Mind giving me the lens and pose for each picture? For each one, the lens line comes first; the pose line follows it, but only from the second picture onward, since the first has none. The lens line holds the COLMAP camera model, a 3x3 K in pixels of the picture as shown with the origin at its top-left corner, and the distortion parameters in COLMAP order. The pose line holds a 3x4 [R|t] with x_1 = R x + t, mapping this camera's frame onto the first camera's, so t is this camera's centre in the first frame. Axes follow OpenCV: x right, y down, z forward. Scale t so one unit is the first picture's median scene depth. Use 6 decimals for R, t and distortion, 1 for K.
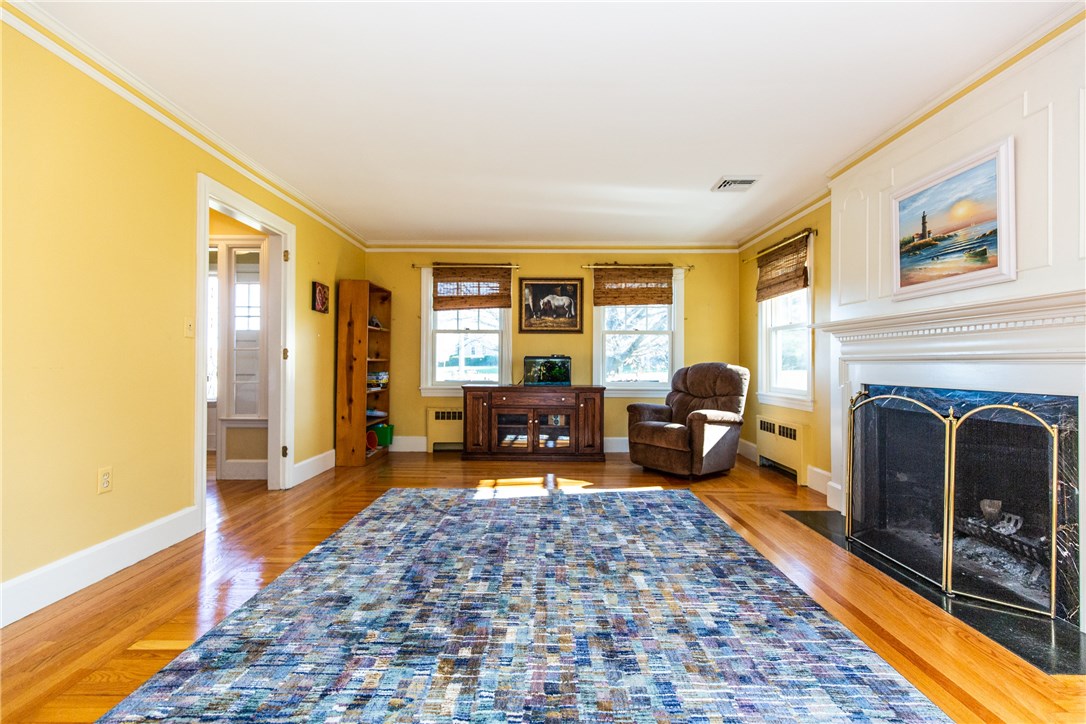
lens RADIAL K [[485.2, 0, 549.9], [0, 485.2, 364.9], [0, 0, 1]] dist [0.000395, -0.001682]
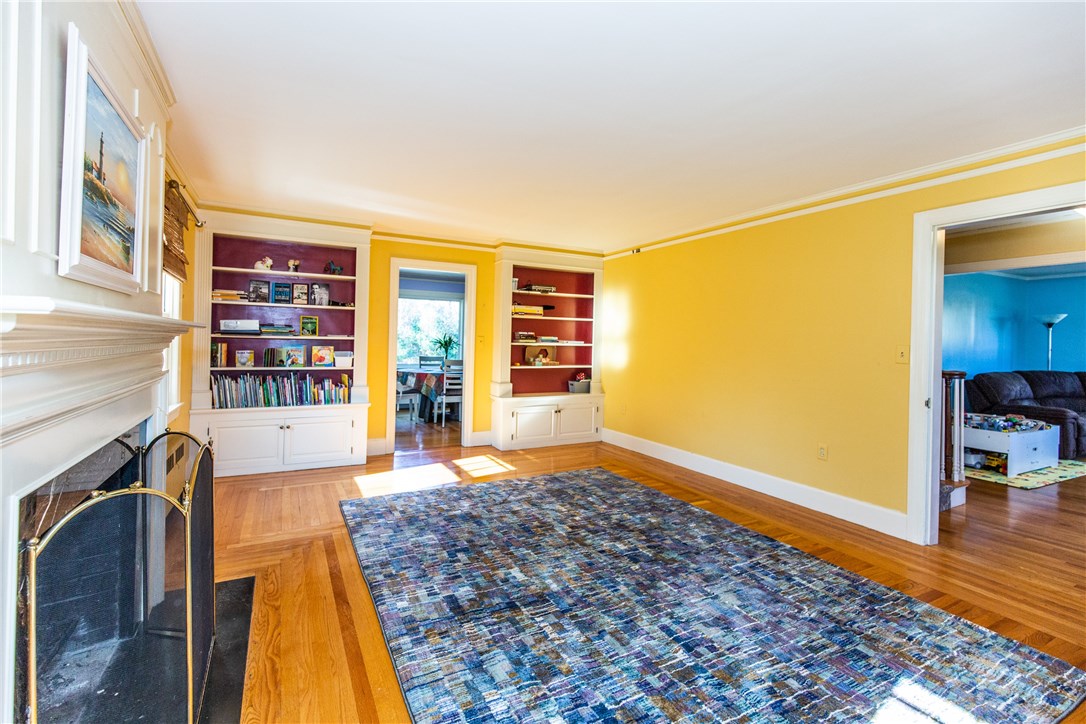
lens RADIAL K [[485.2, 0, 529.2], [0, 485.2, 339.3], [0, 0, 1]] dist [0.000395, -0.001682]
pose [[-0.897577, -0.023702, -0.440220, 0.665686], [-0.025590, 0.999671, -0.001648, -0.106871], [0.440114, 0.009786, -0.897889, 1.985014]]
